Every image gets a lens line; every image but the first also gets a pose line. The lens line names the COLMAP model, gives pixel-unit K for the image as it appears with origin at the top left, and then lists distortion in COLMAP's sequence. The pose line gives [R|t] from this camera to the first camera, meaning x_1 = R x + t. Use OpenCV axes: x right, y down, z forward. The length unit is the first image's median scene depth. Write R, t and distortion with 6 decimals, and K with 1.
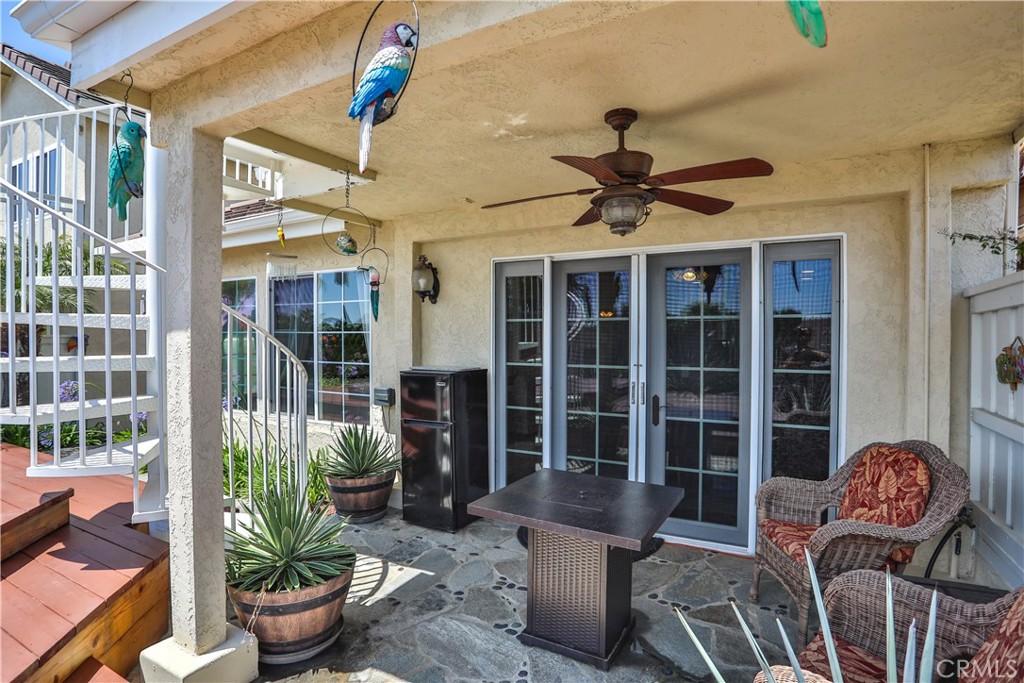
lens RADIAL K [[530.6, 0, 509.1], [0, 530.6, 338.9], [0, 0, 1]] dist [-0.076249, 0.036851]
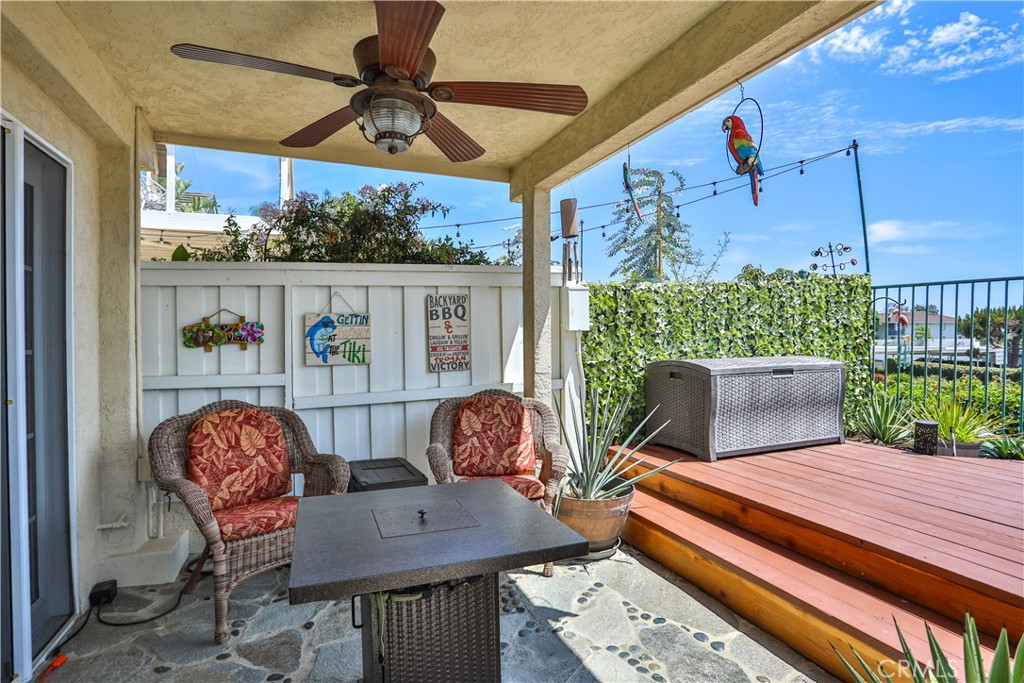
lens RADIAL K [[530.6, 0, 509.1], [0, 530.6, 338.9], [0, 0, 1]] dist [-0.076249, 0.036851]
pose [[-0.761794, 0.002156, 0.647816, -0.316647], [0.011757, 0.999876, 0.010498, 0.051188], [-0.647713, 0.015614, -0.761725, 1.184879]]
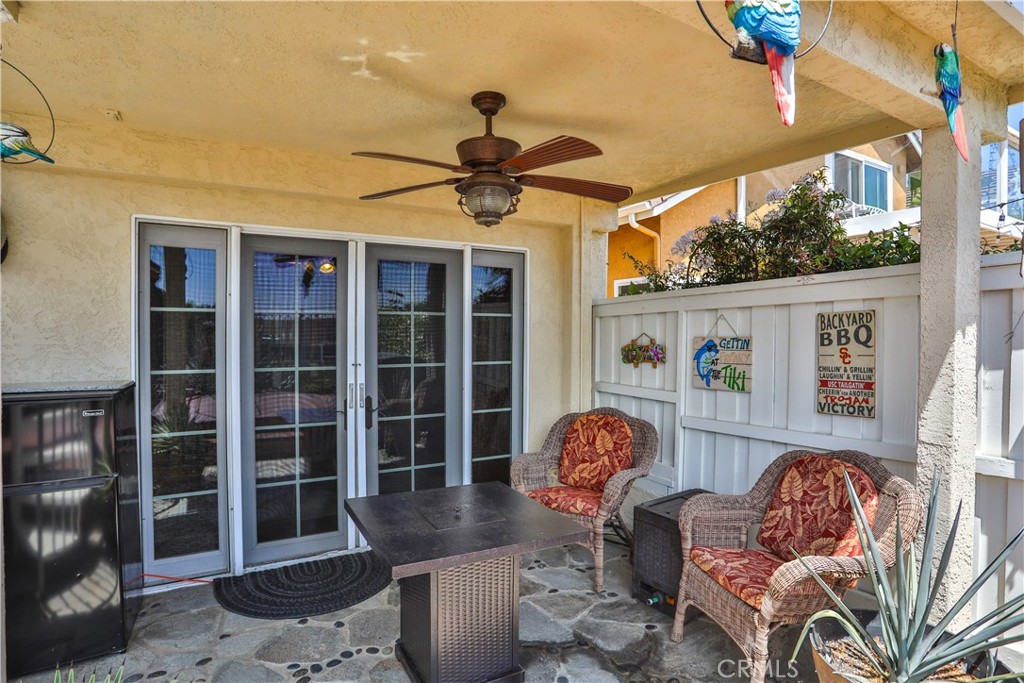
lens RADIAL K [[530.6, 0, 509.1], [0, 530.6, 338.9], [0, 0, 1]] dist [-0.076249, 0.036851]
pose [[0.530075, -0.011199, 0.847877, -0.462794], [0.002843, 0.999931, 0.011429, -0.004533], [-0.847946, -0.003648, 0.530070, 0.375995]]
